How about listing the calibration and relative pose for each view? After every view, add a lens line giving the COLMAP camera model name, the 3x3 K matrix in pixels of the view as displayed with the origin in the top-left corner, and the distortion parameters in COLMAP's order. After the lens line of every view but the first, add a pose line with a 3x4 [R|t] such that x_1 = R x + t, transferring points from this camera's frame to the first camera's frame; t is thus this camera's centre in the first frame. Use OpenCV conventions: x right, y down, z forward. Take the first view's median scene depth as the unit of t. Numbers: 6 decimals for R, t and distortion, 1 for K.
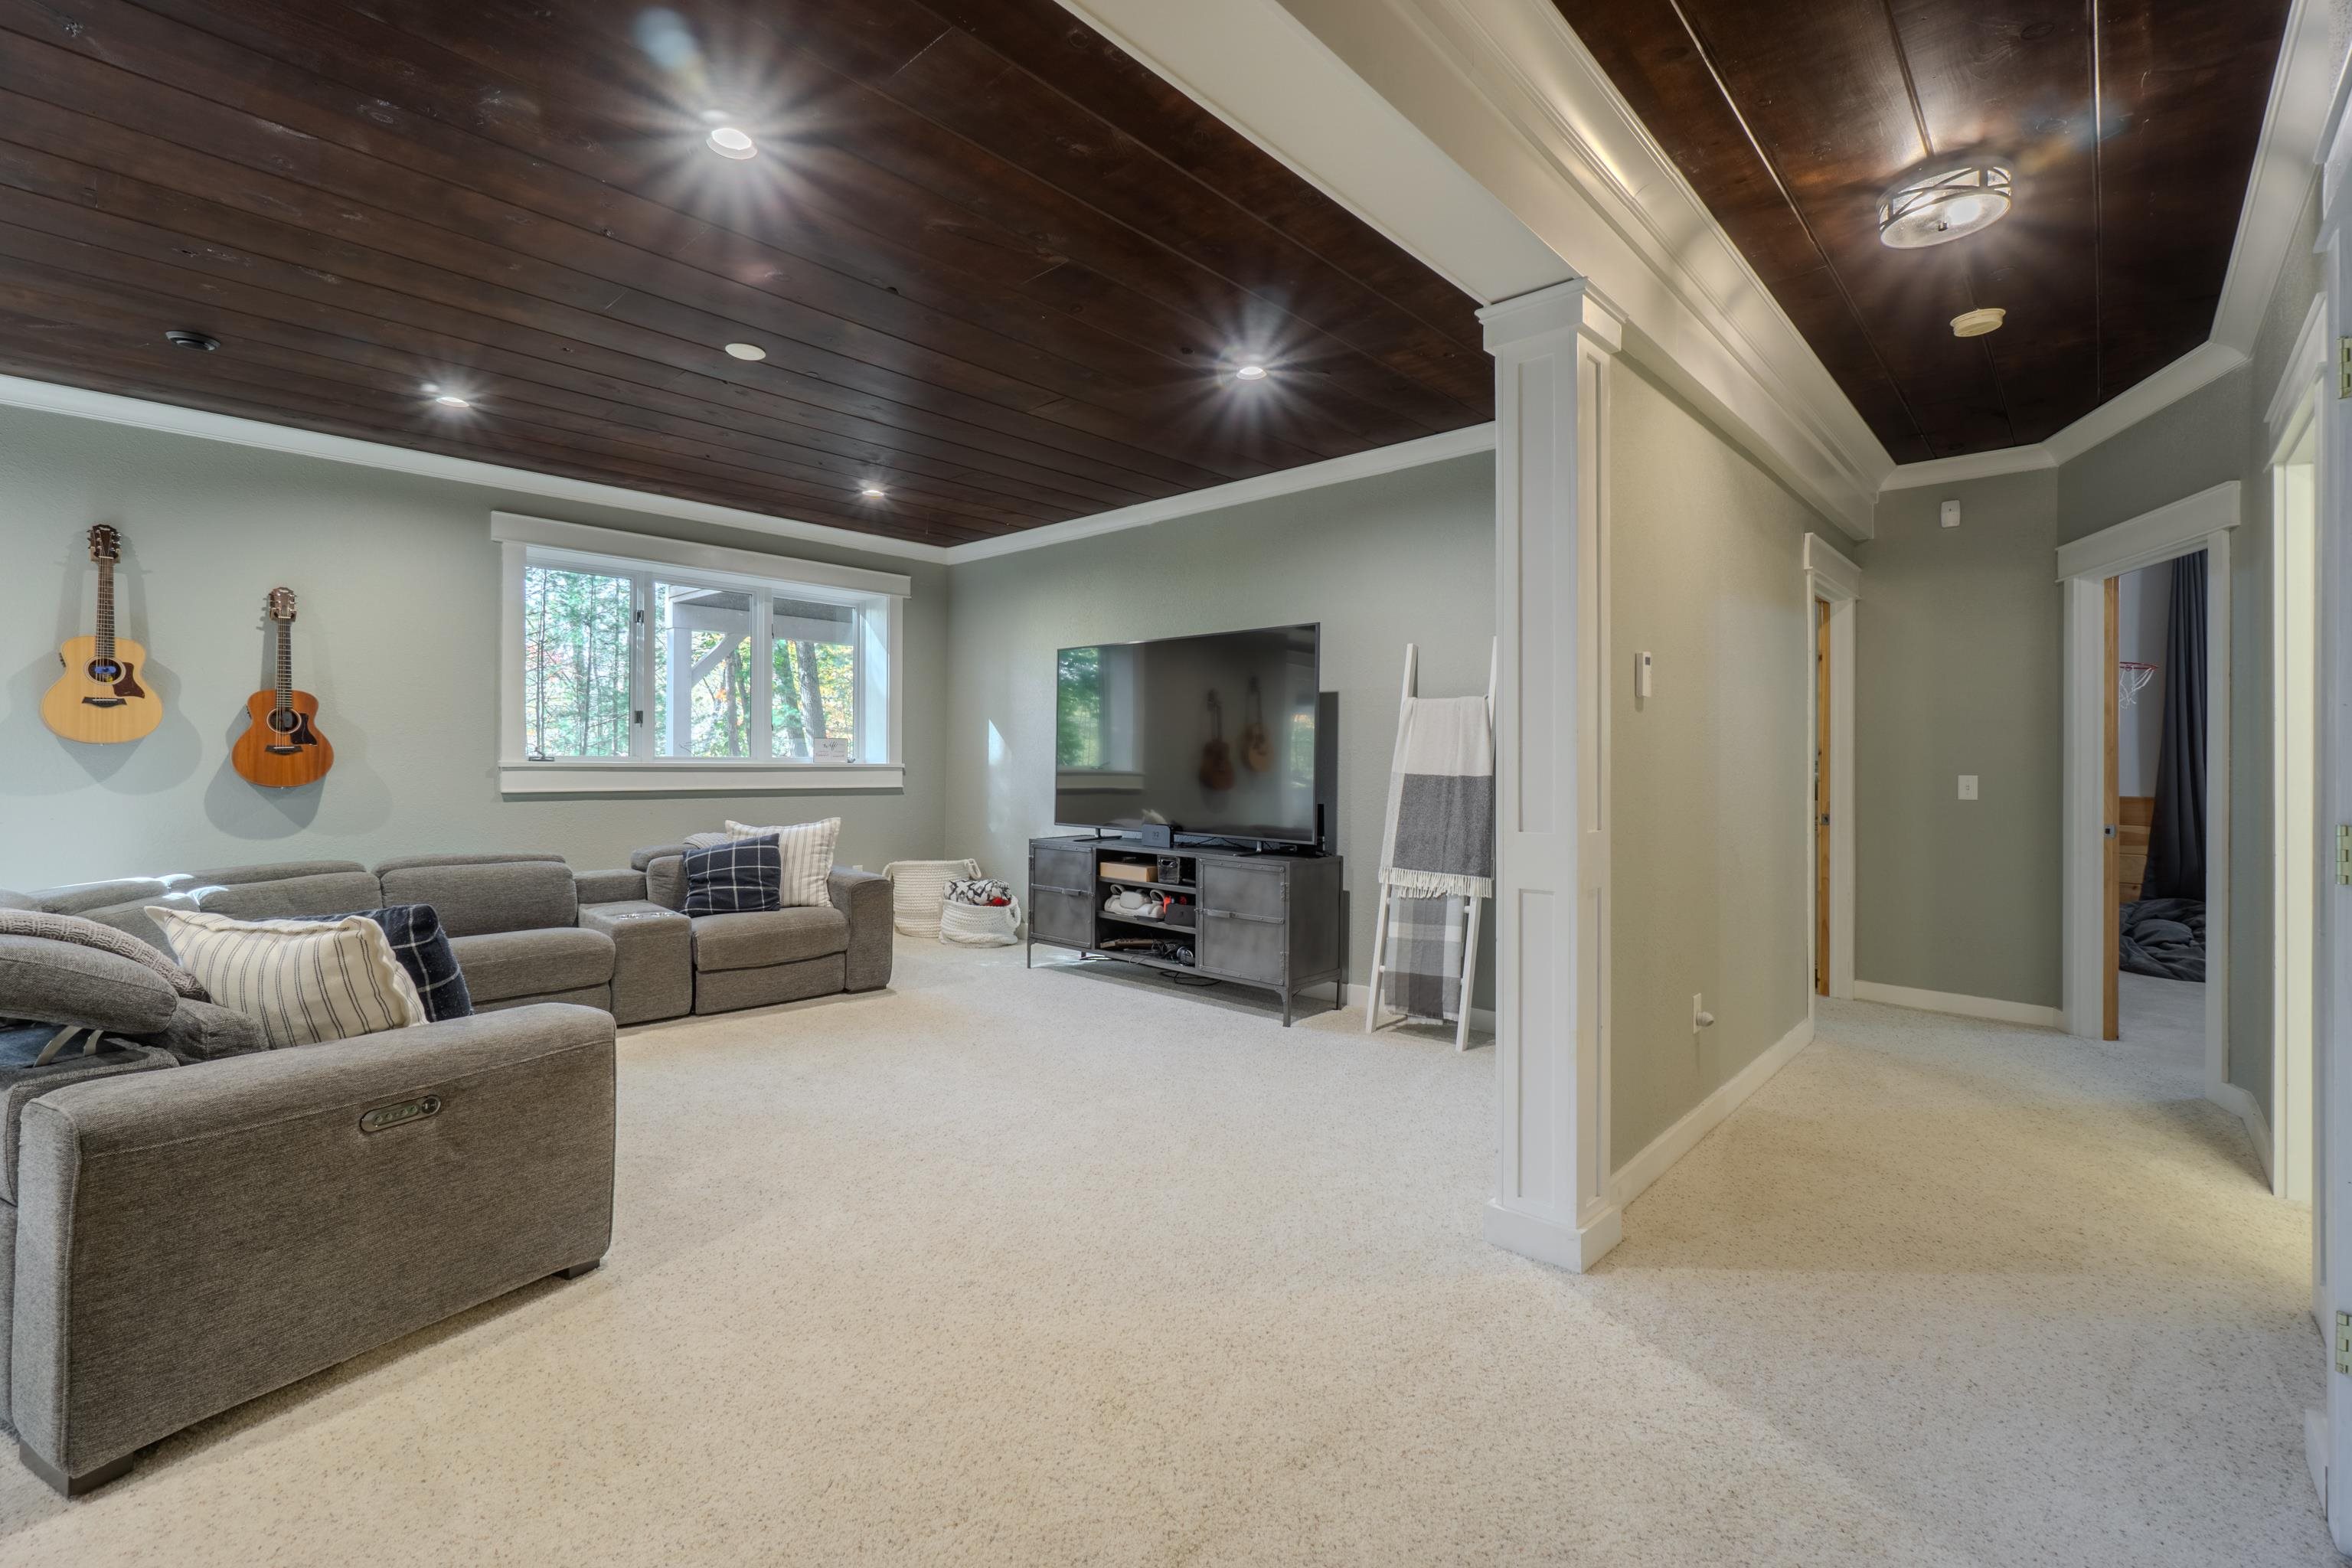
lens RADIAL K [[1026.3, 0, 1184.9], [0, 1026.3, 756.6], [0, 0, 1]] dist [0.000592, -0.005648]
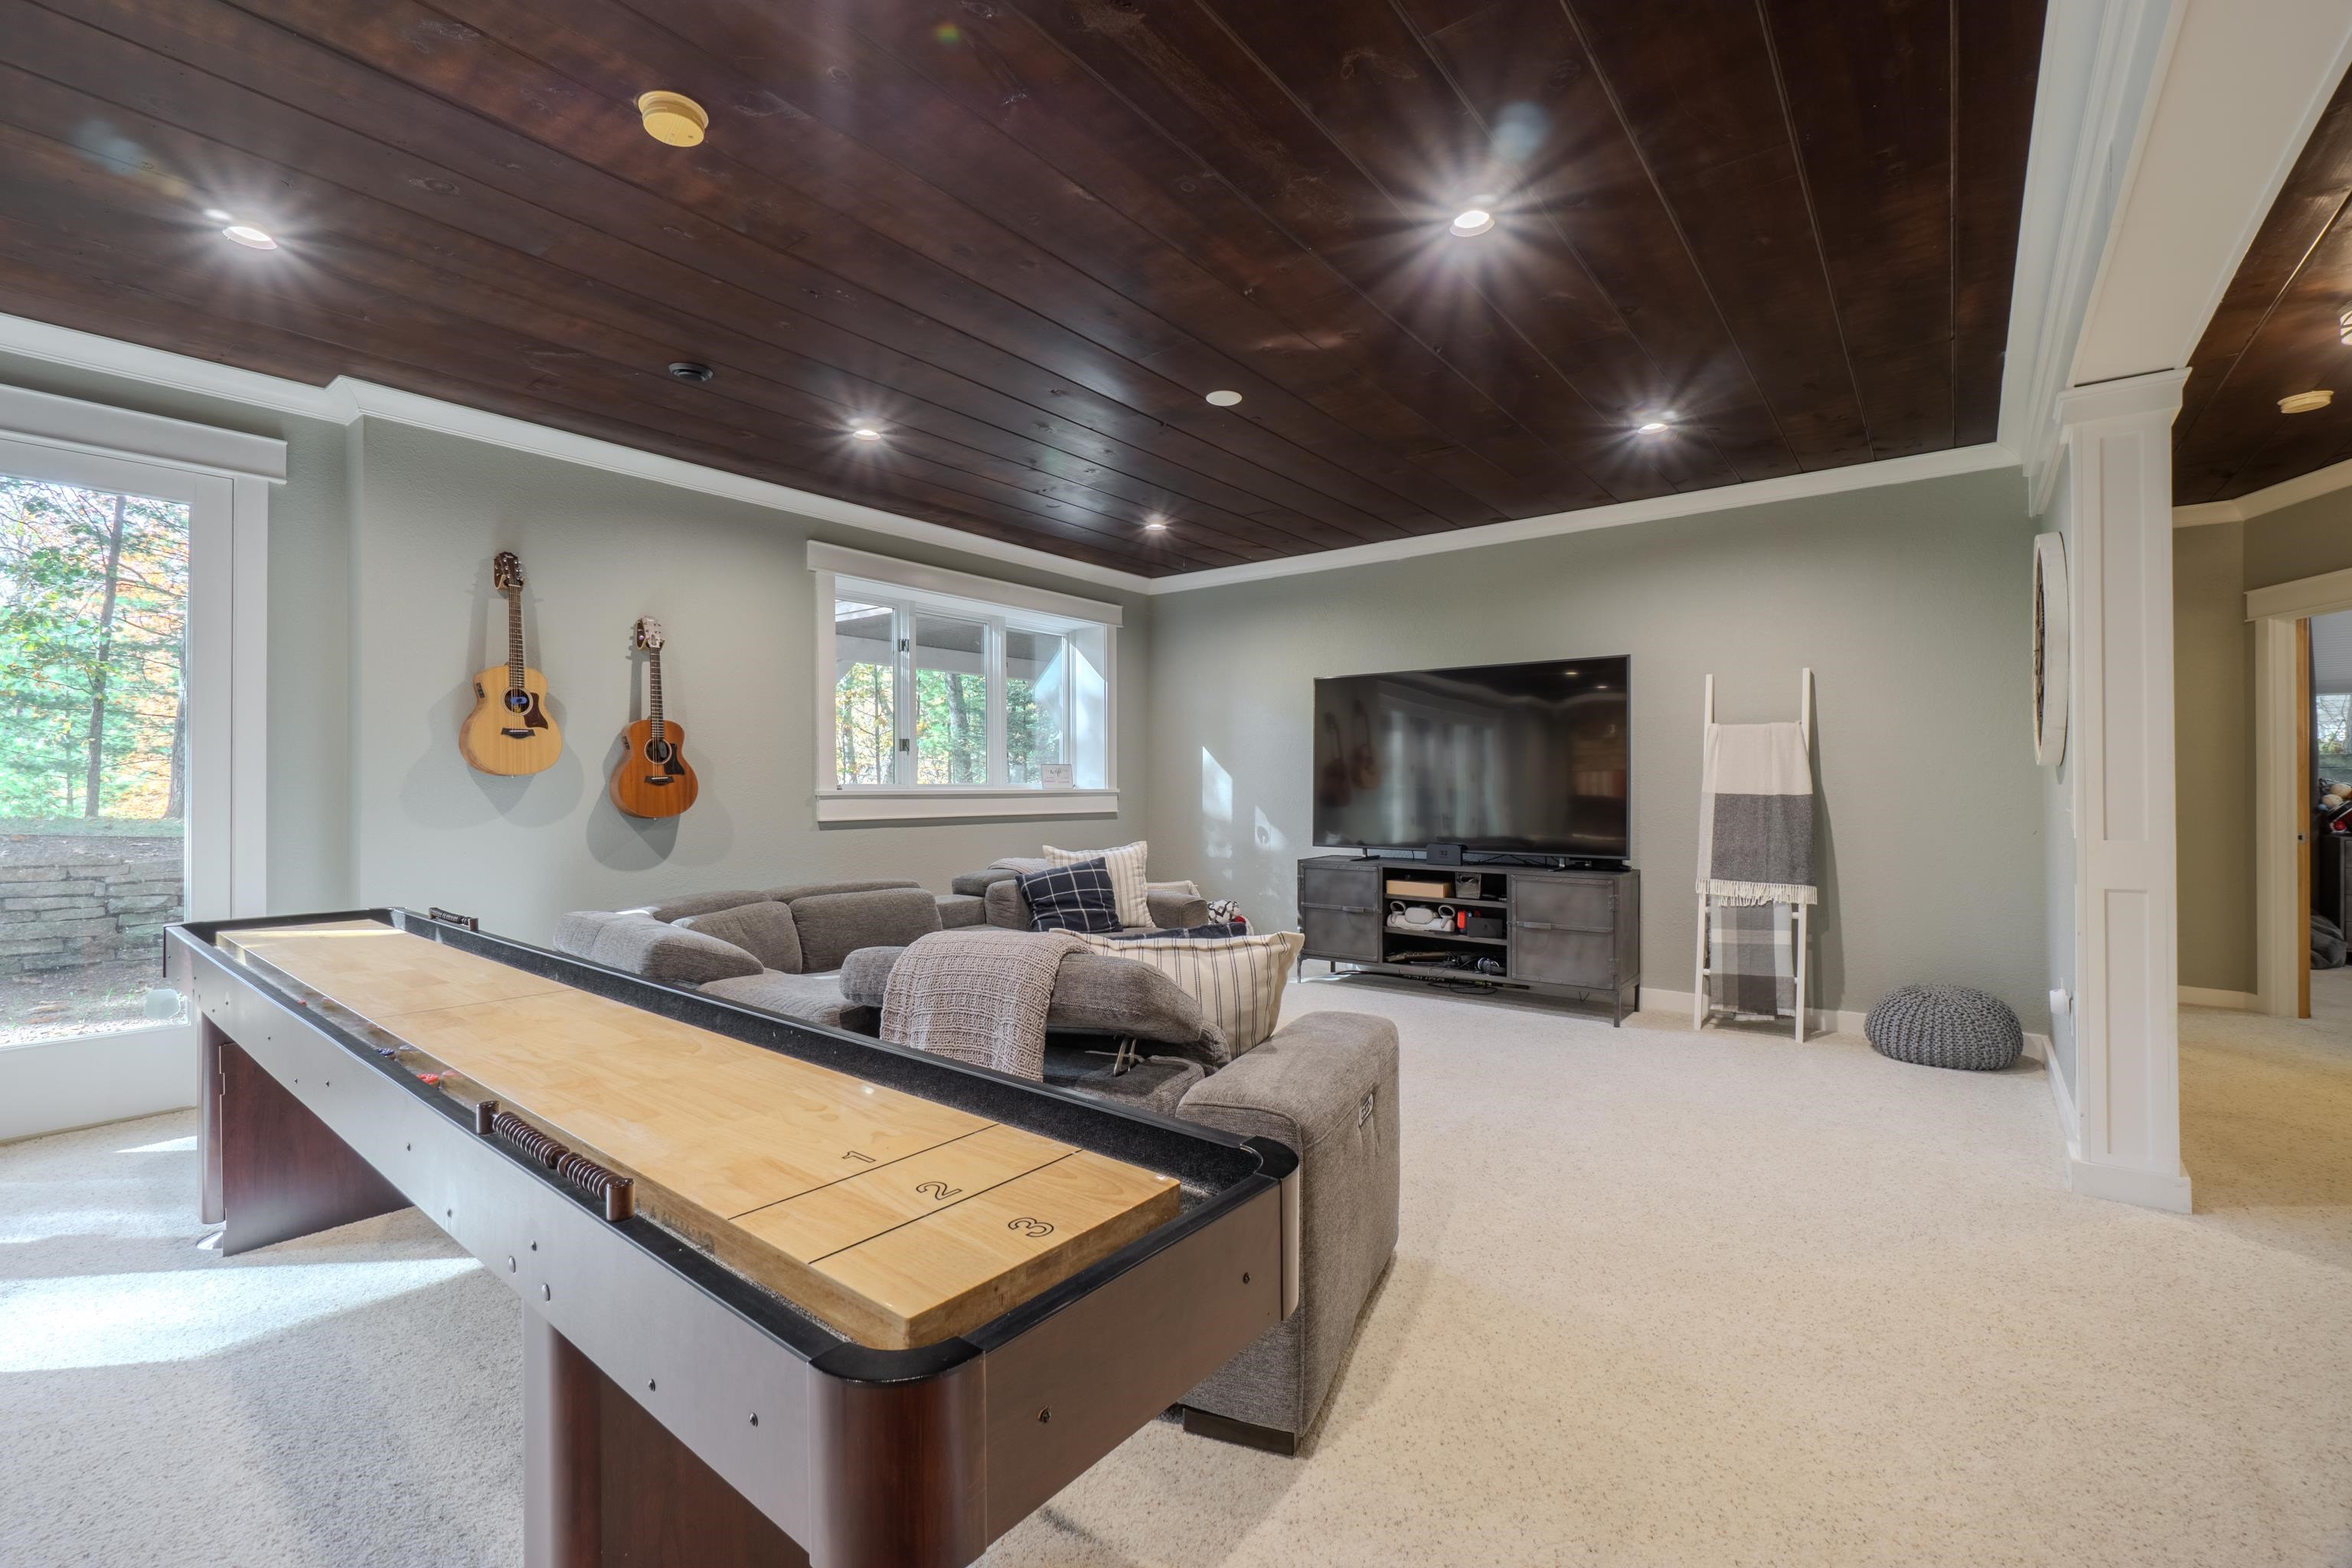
lens RADIAL K [[1023.7, 0, 1176.0], [0, 1023.7, 784.0], [0, 0, 1]] dist [-0.000849, 0.000781]
pose [[0.995804, -0.009016, 0.091062, -0.460875], [0.008608, 0.999951, 0.004880, -0.003526], [-0.091102, -0.004075, 0.995833, -0.033868]]
